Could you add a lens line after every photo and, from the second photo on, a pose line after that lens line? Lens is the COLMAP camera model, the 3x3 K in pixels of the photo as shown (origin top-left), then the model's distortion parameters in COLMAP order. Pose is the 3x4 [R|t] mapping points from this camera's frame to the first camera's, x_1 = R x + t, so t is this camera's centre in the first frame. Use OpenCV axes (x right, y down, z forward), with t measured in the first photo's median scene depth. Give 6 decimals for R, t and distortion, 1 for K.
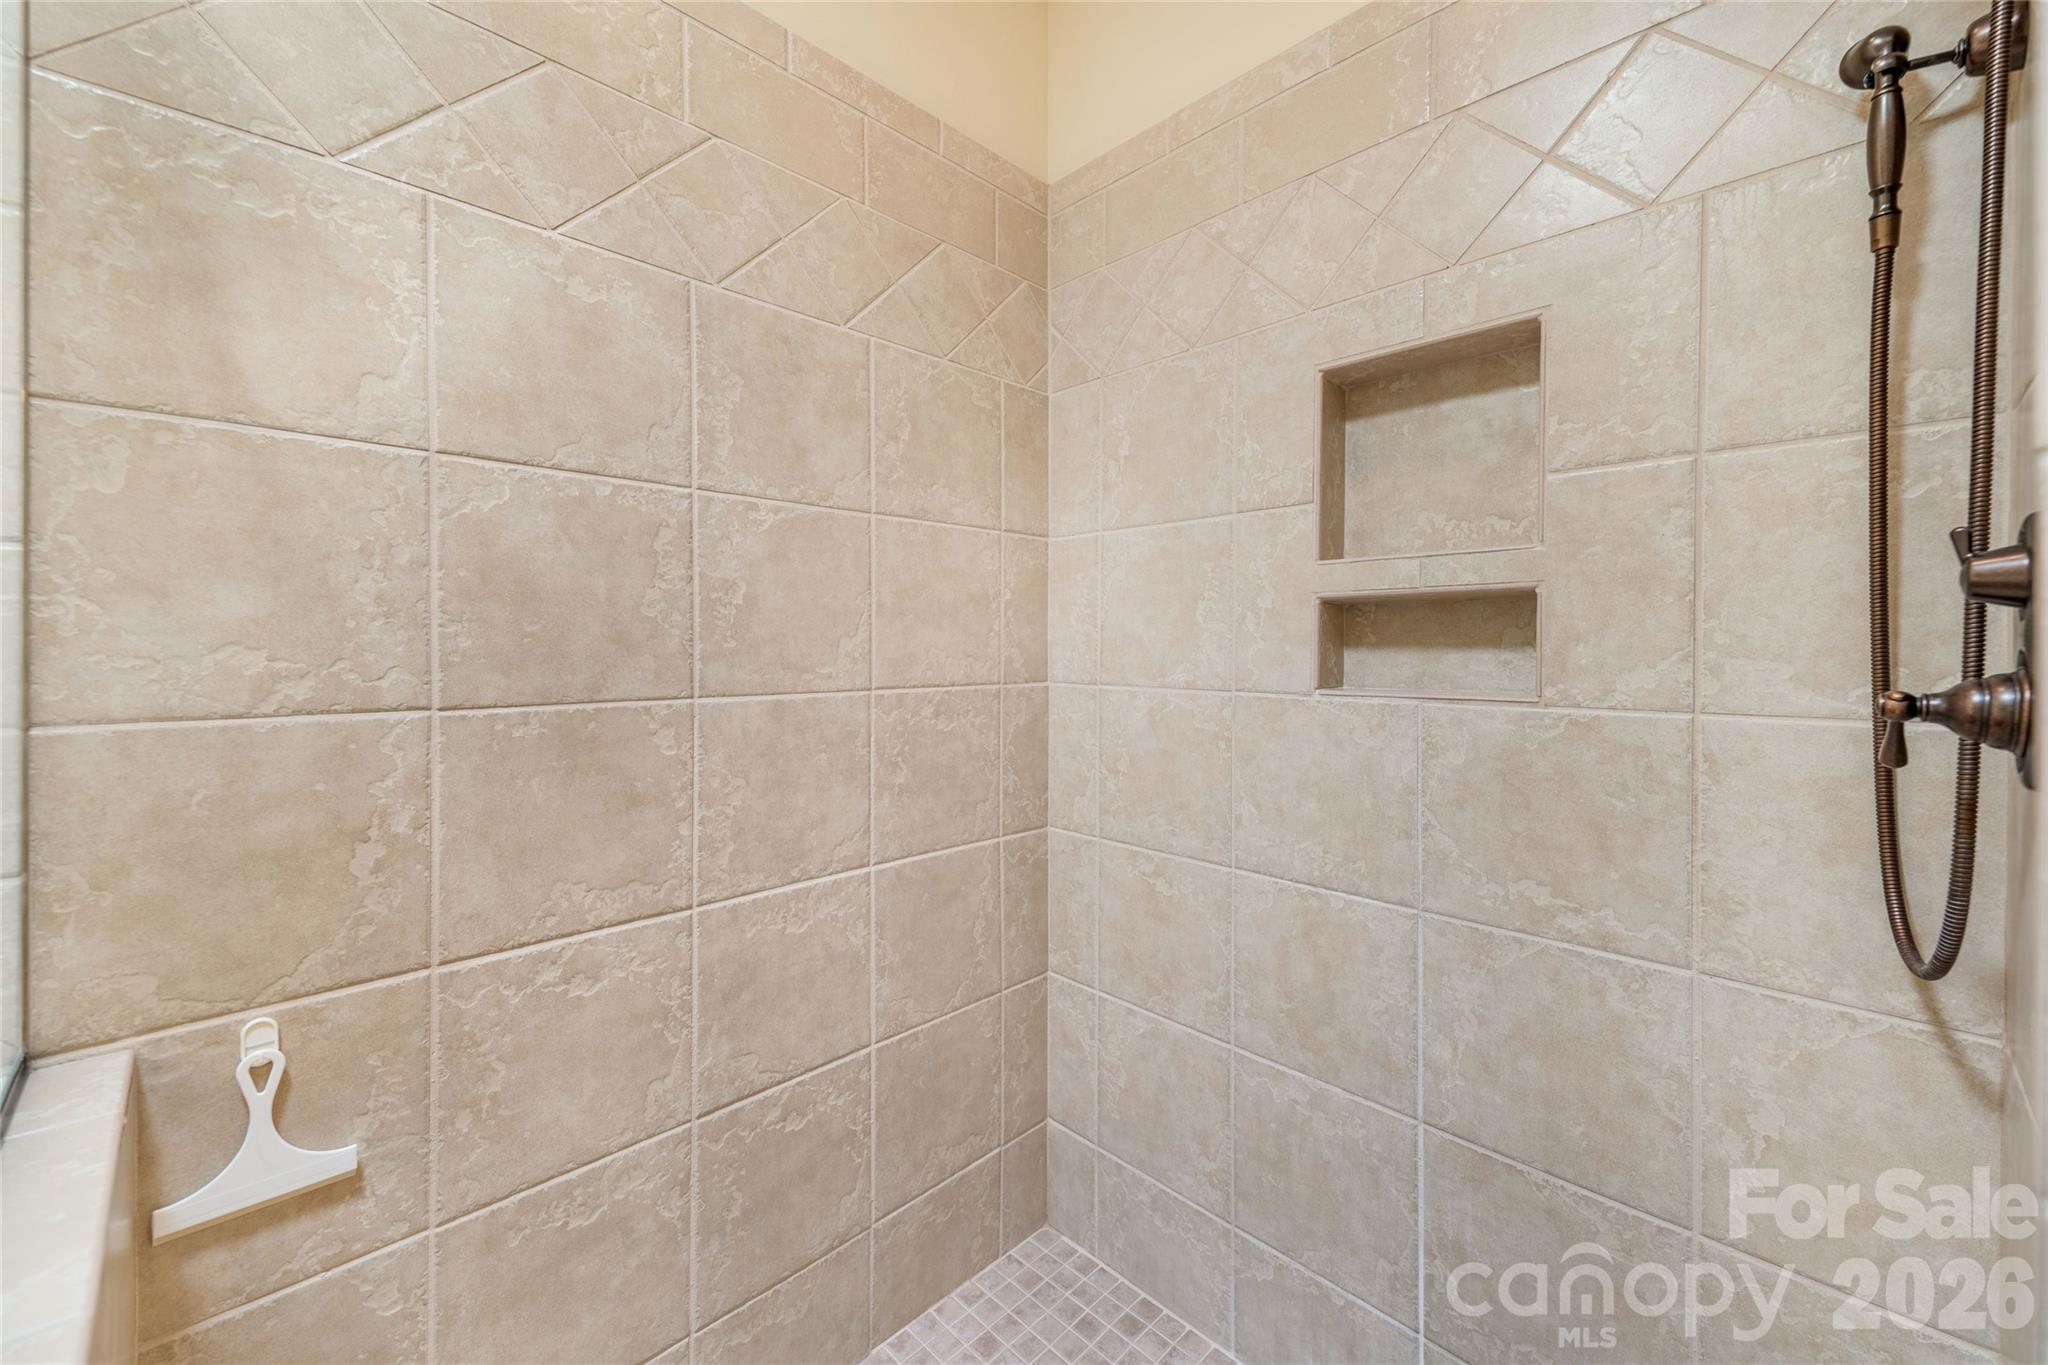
lens RADIAL K [[813.6, 0, 1033.0], [0, 813.6, 662.7], [0, 0, 1]] dist [0.032172, -0.008905]
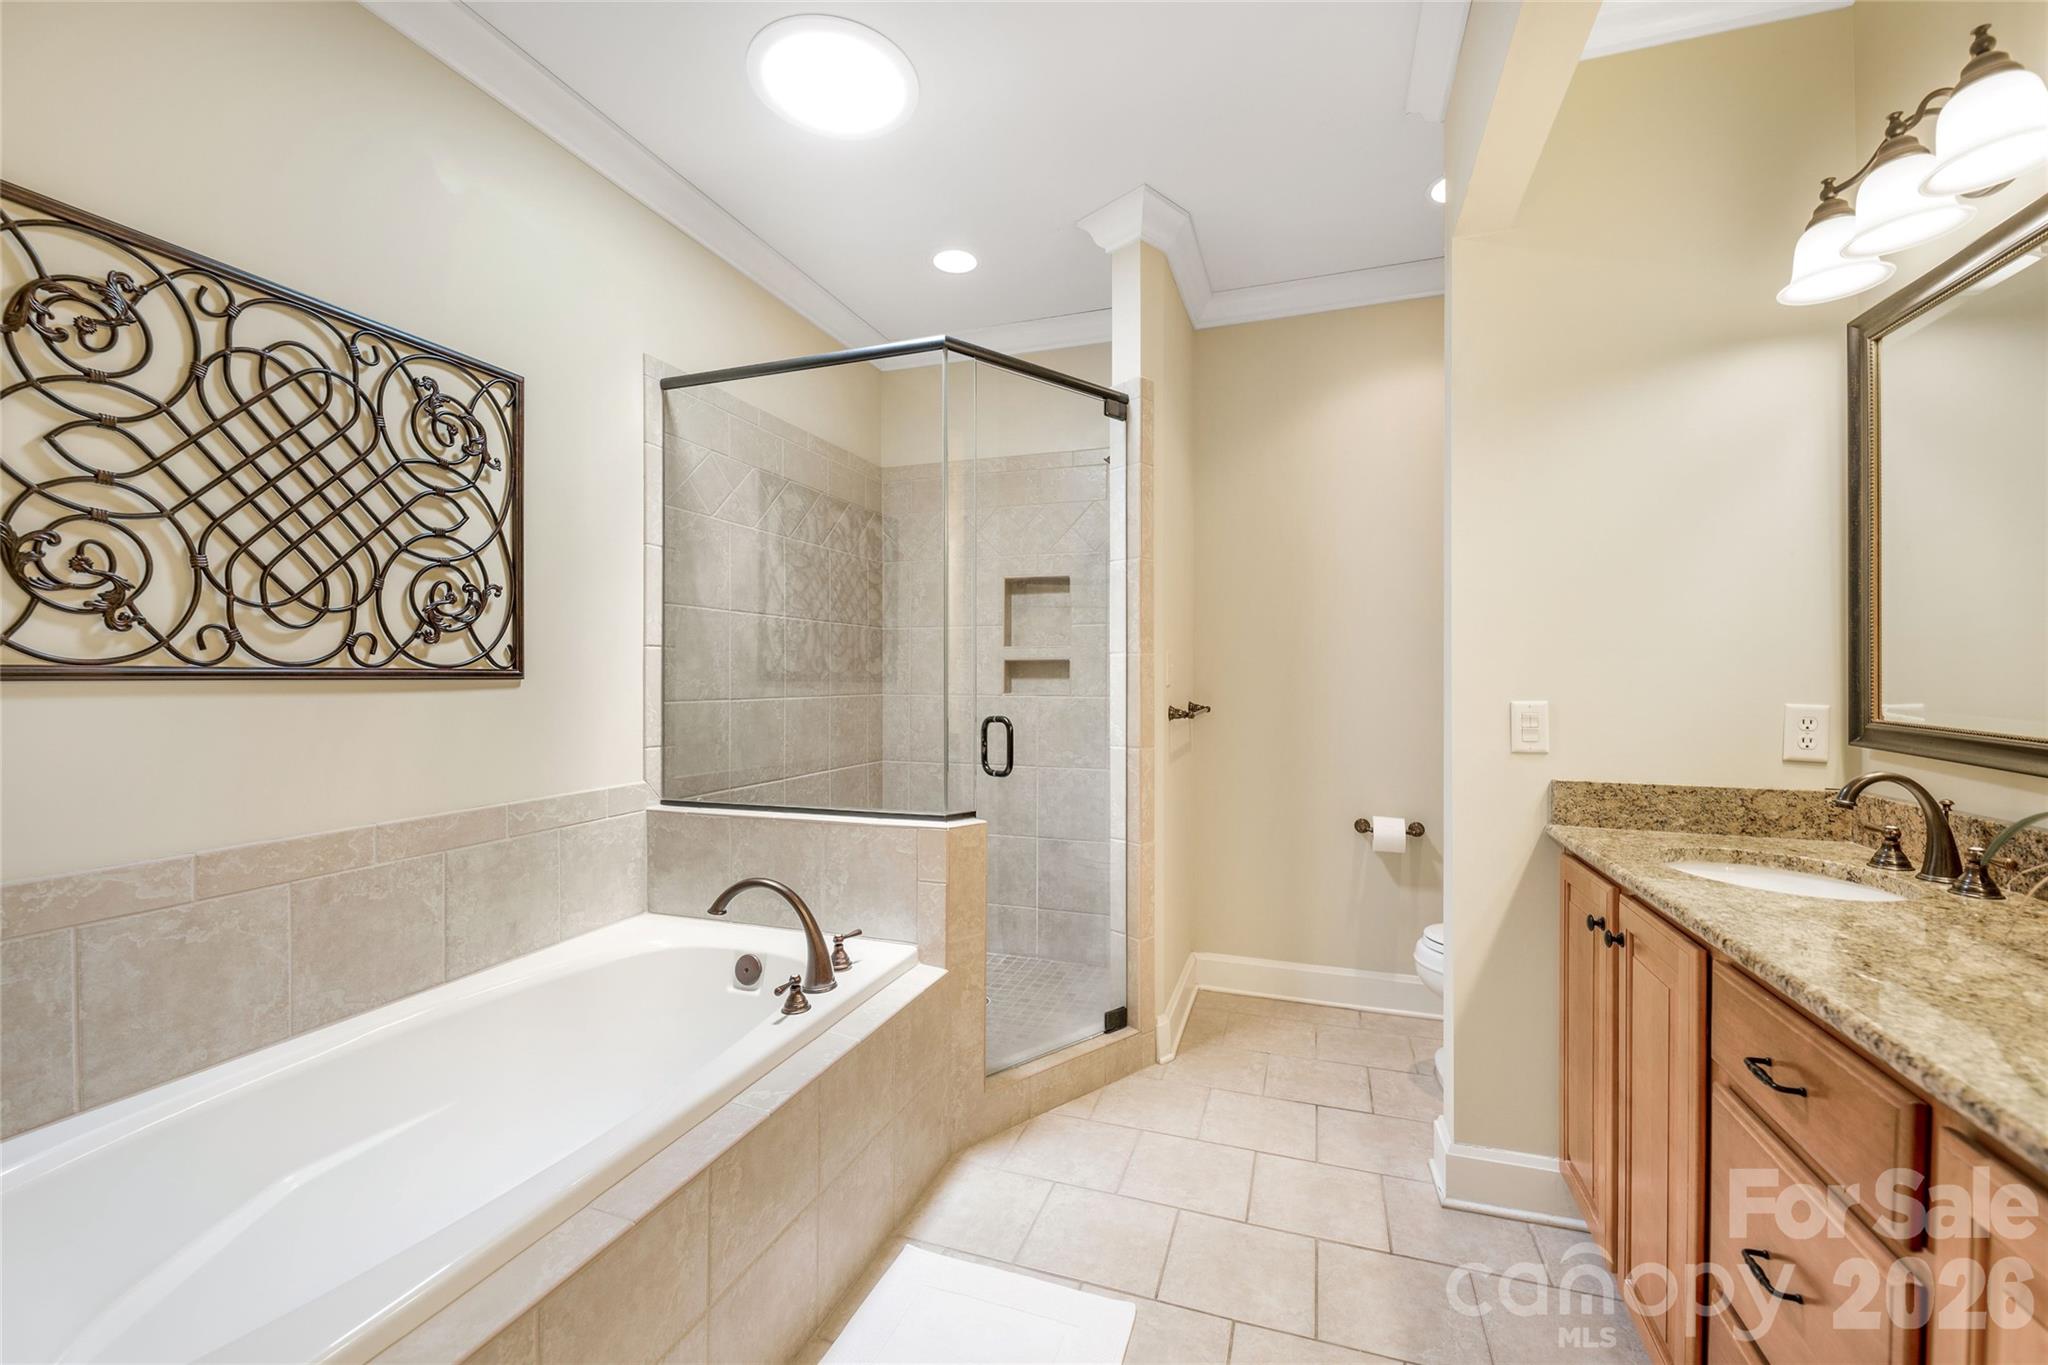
lens RADIAL K [[831.4, 0, 1028.4], [0, 831.4, 673.9], [0, 0, 1]] dist [0.023146, -0.010014]
pose [[0.902150, 0.003659, 0.431407, -0.809709], [0.006119, 0.999755, -0.021275, 0.028442], [-0.431379, 0.021833, 0.901907, -1.613045]]
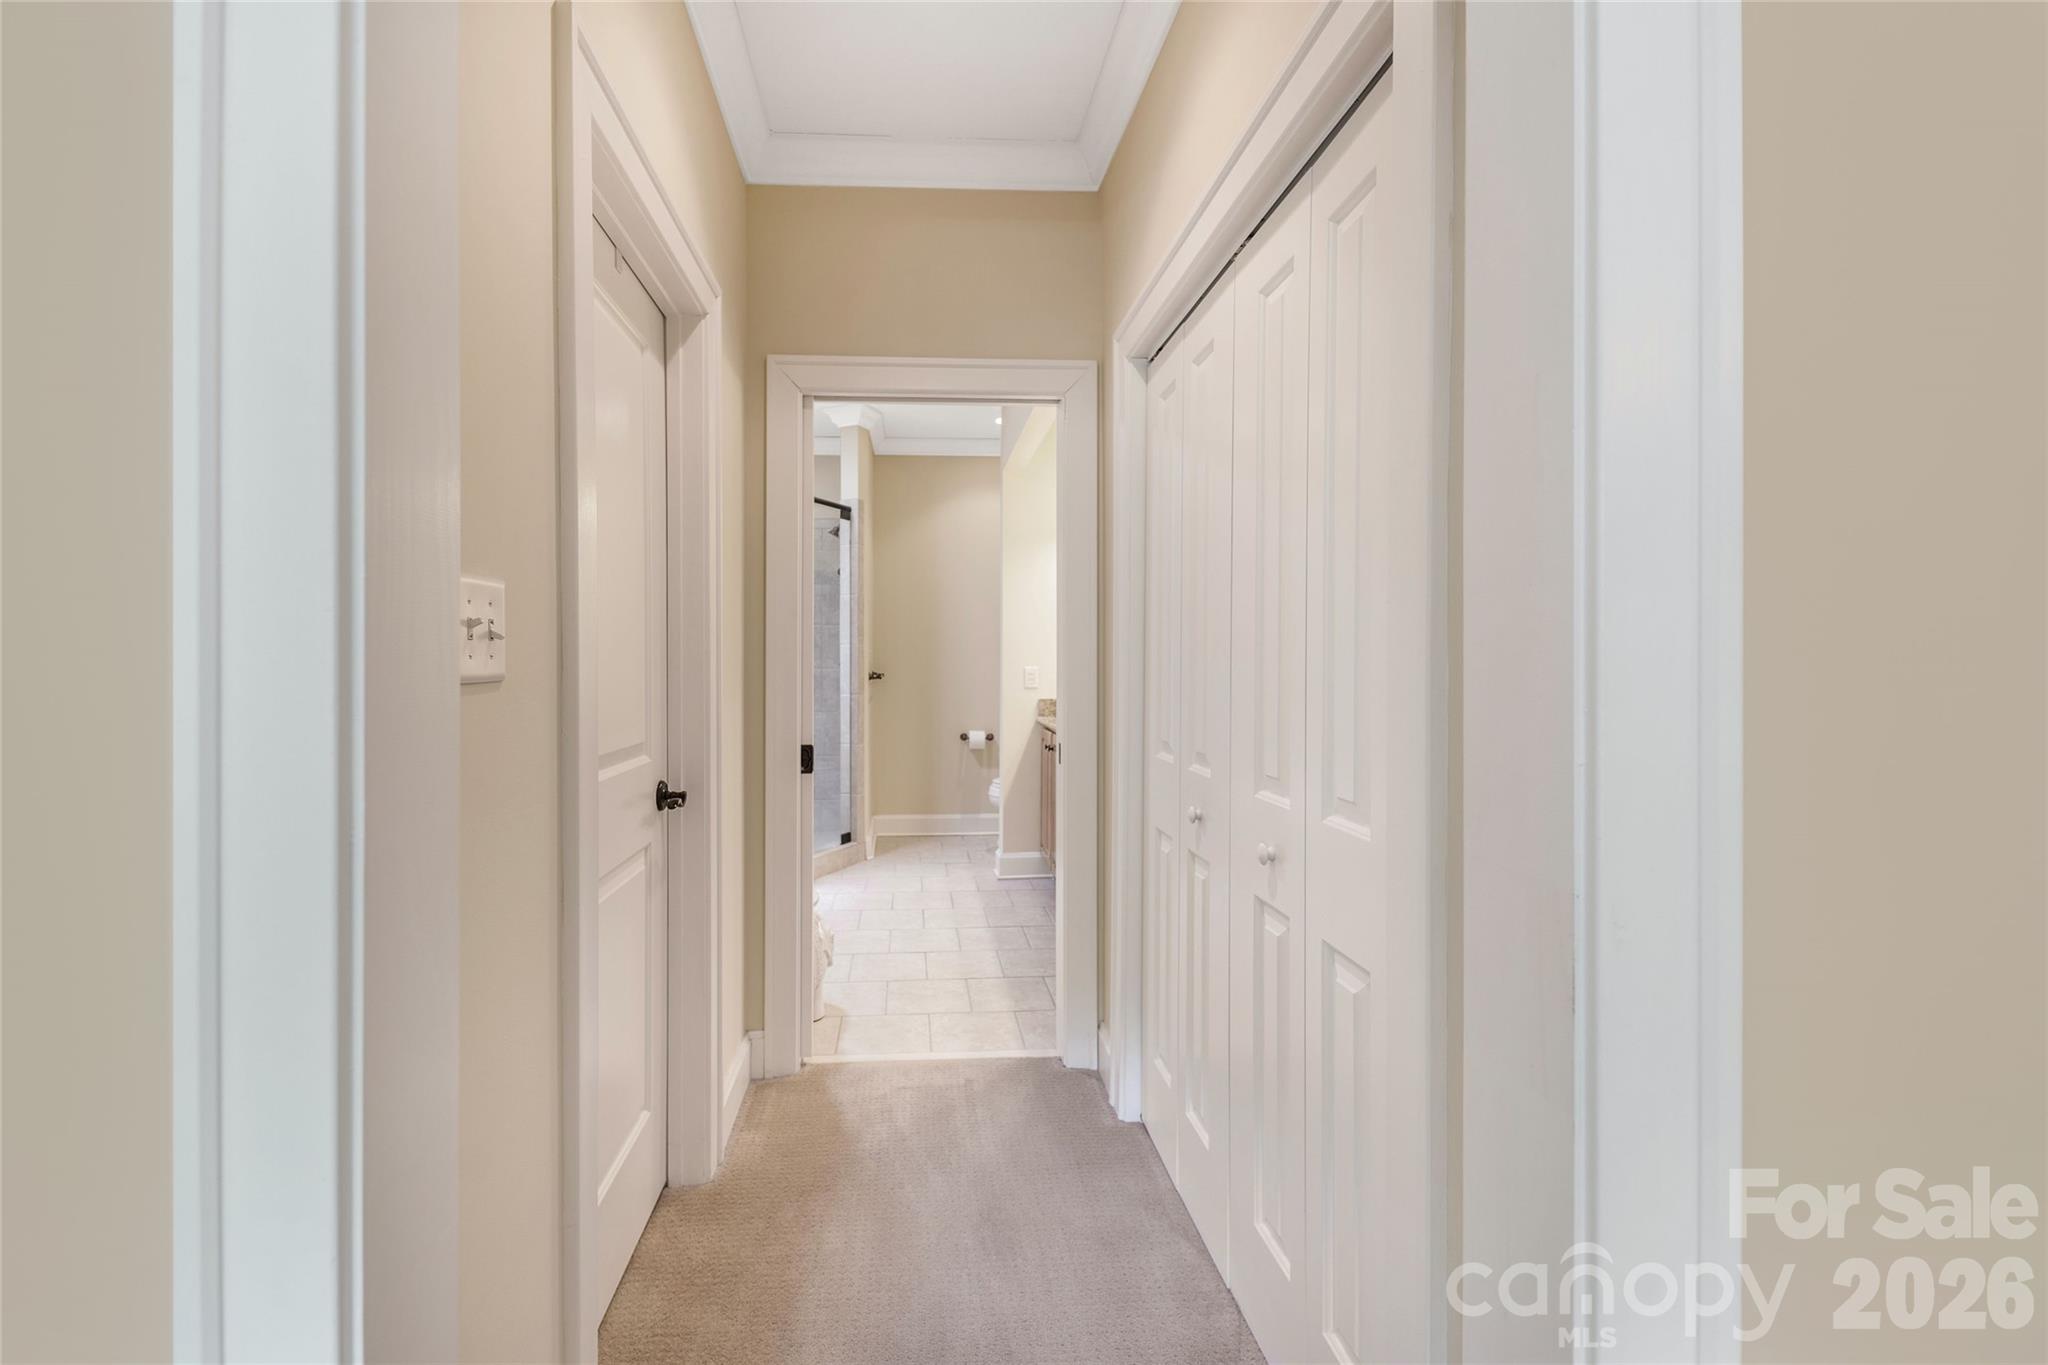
lens RADIAL K [[831.4, 0, 1028.4], [0, 831.4, 673.9], [0, 0, 1]] dist [0.023146, -0.010014]
pose [[0.602352, -0.016396, 0.798062, -2.848234], [0.012636, 0.999860, 0.011005, 0.044412], [-0.798131, 0.003456, 0.602475, -3.314272]]
